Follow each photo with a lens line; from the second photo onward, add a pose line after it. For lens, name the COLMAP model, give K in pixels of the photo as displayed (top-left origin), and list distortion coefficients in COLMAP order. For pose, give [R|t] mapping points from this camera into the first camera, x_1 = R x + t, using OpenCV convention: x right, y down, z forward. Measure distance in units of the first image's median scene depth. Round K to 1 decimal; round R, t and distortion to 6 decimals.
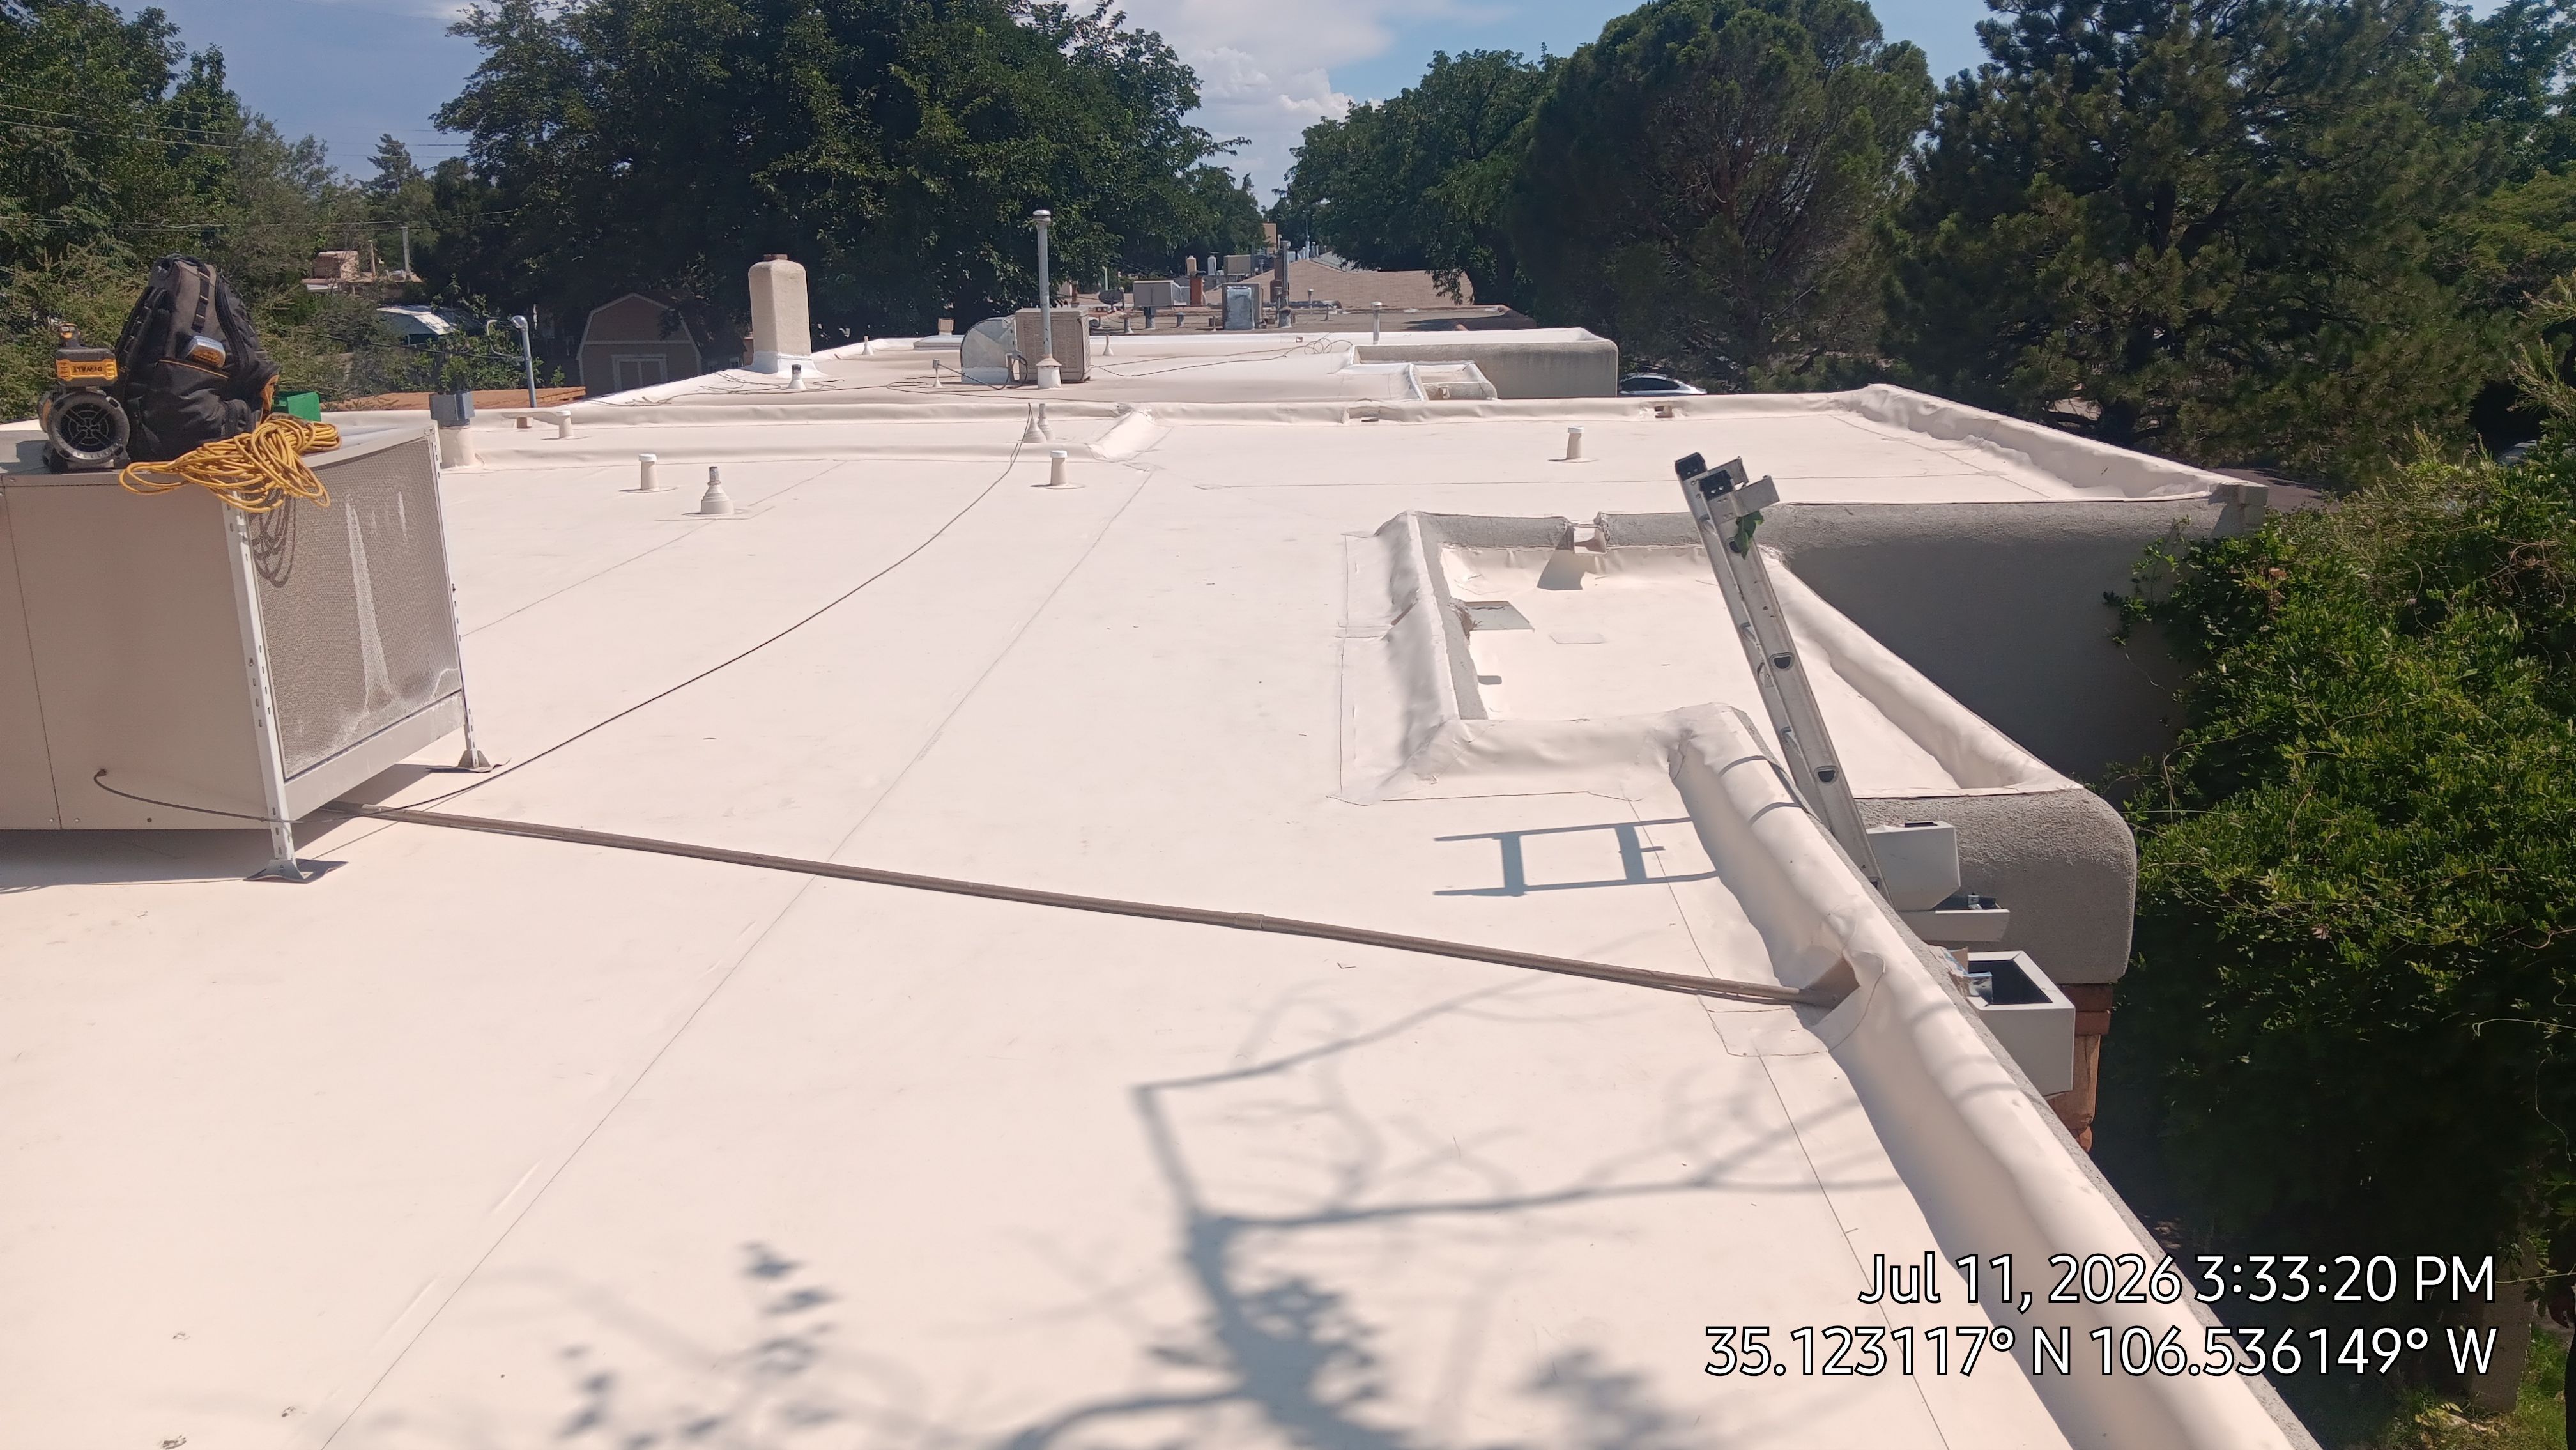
lens RADIAL K [[2021.8, 0, 1296.6], [0, 2021.8, 732.0], [0, 0, 1]] dist [0.118028, -0.235473]
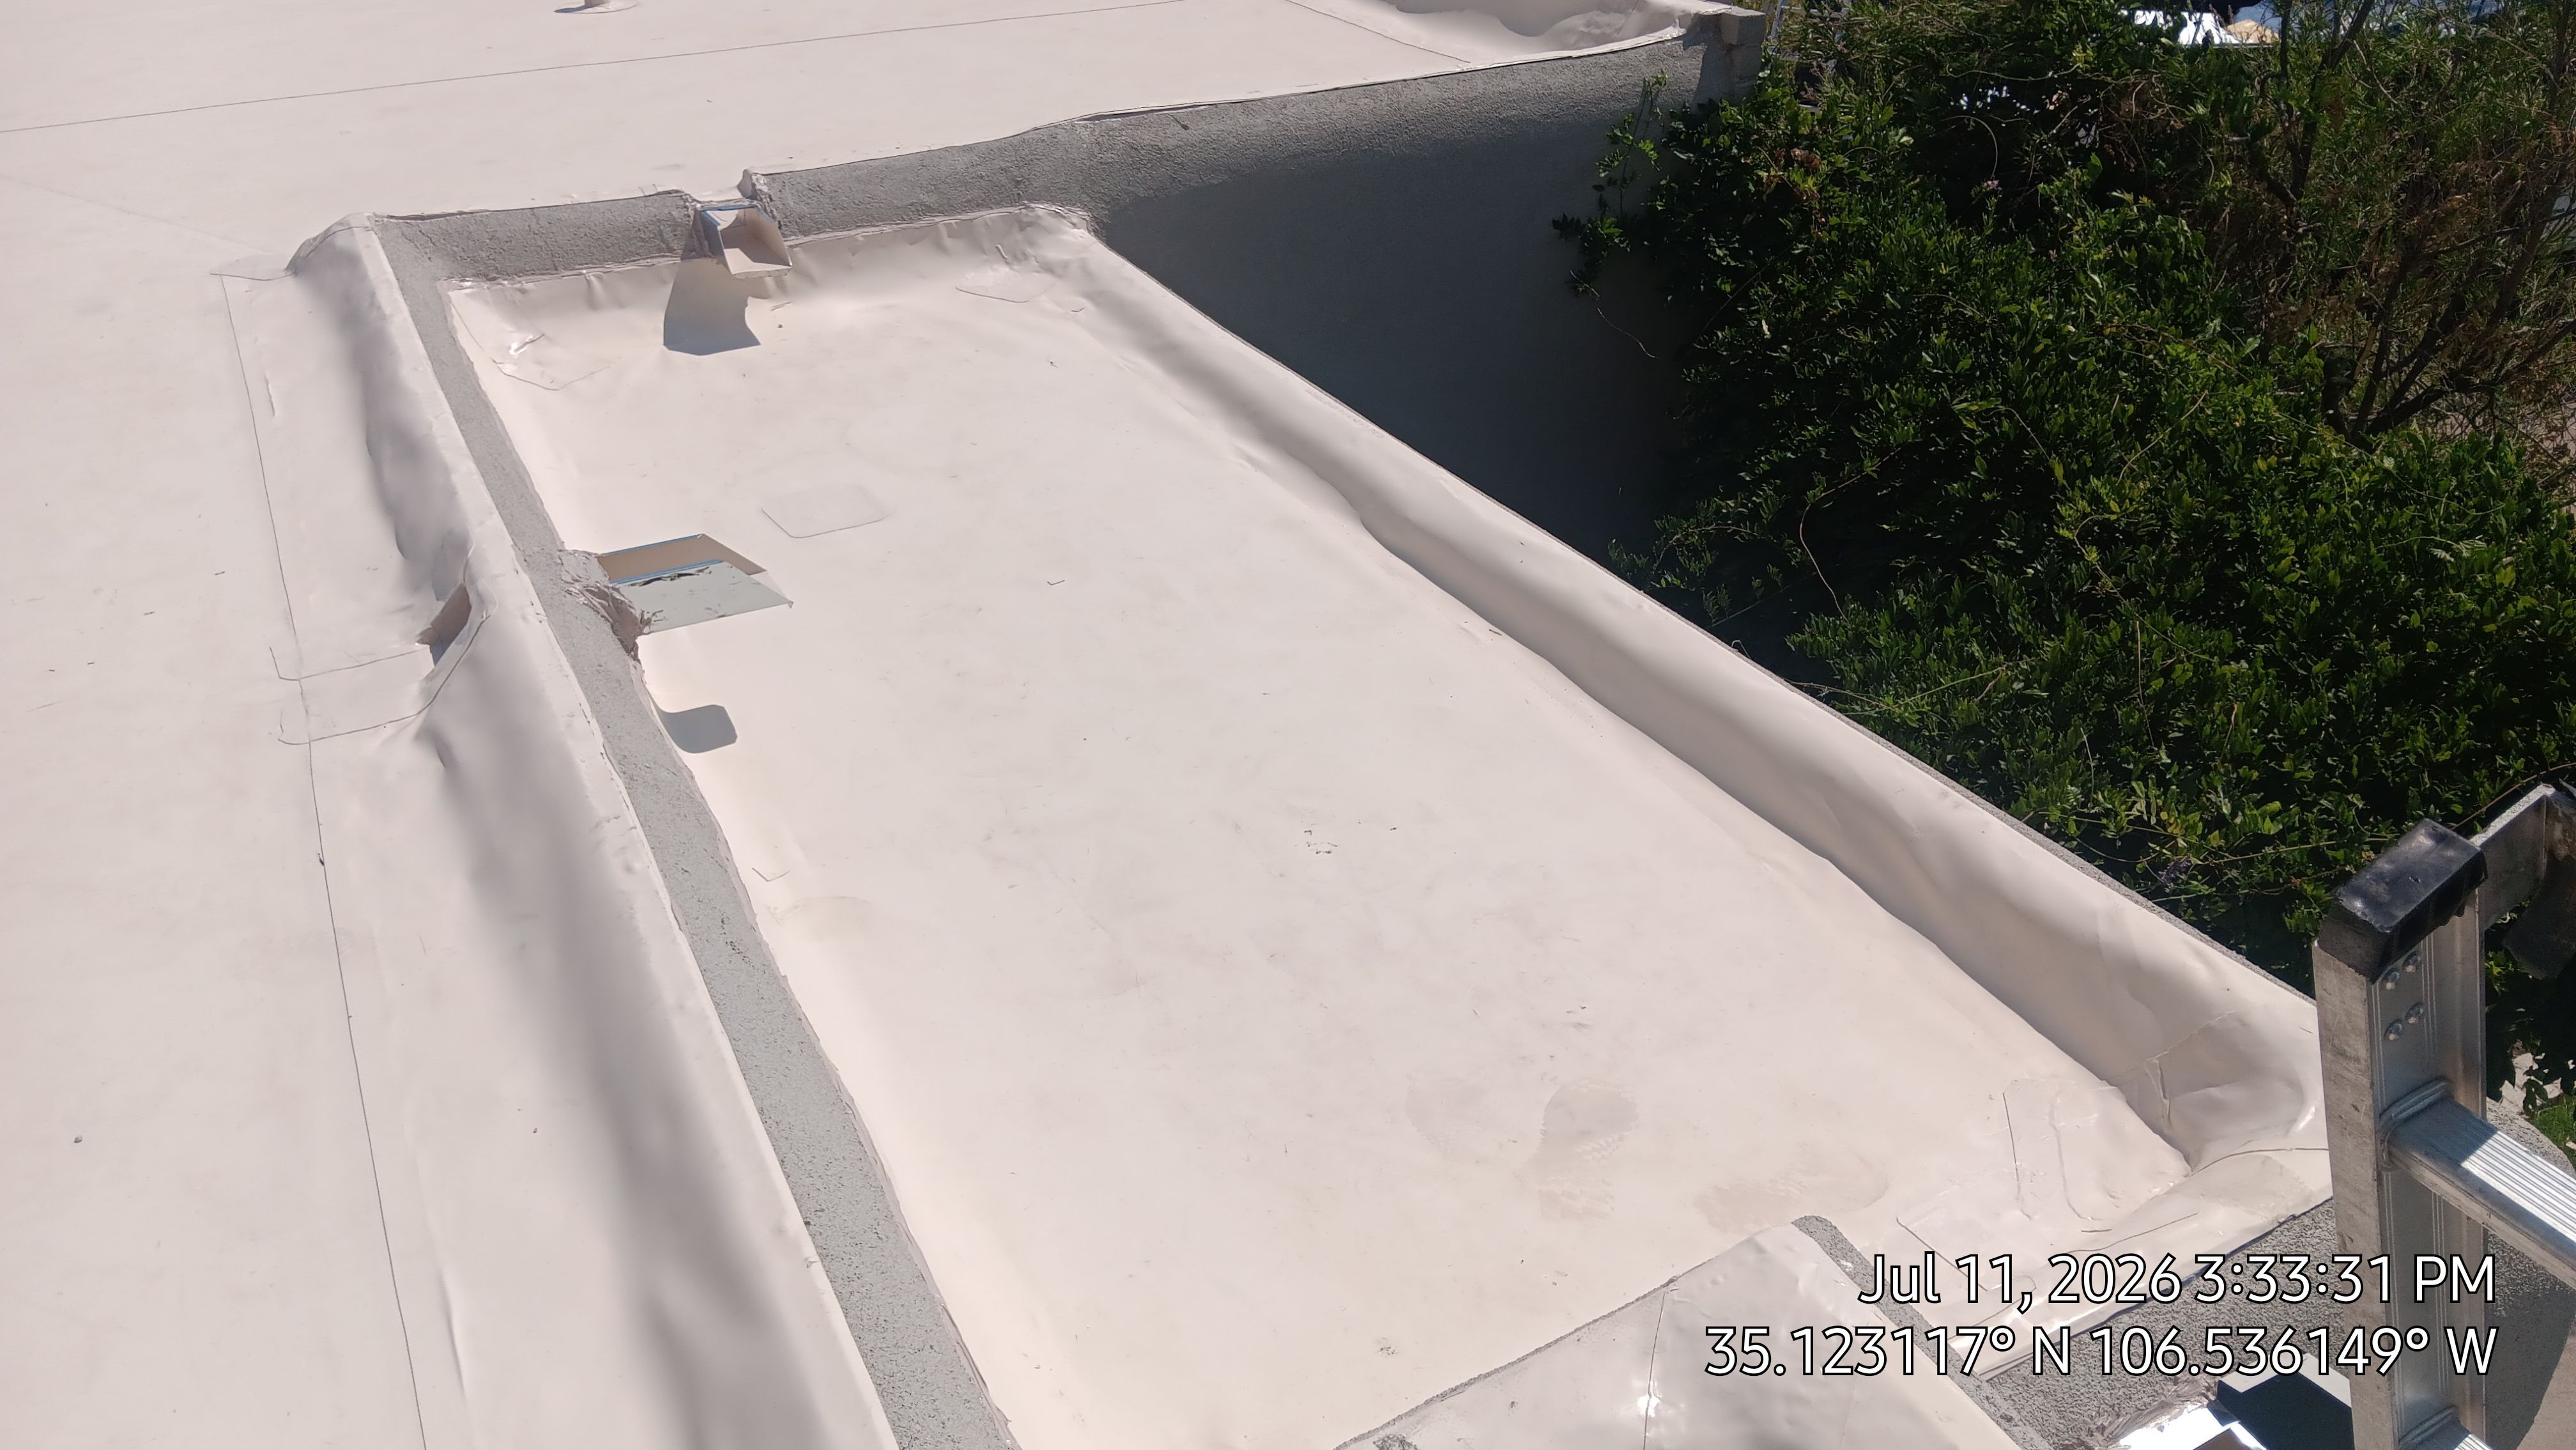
lens RADIAL K [[2021.8, 0, 1296.6], [0, 2021.8, 732.0], [0, 0, 1]] dist [0.118028, -0.235473]
pose [[0.878592, -0.238671, 0.413658, 0.022128], [0.121817, 0.949513, 0.289112, -0.108209], [-0.461776, -0.203621, 0.863308, 0.459715]]
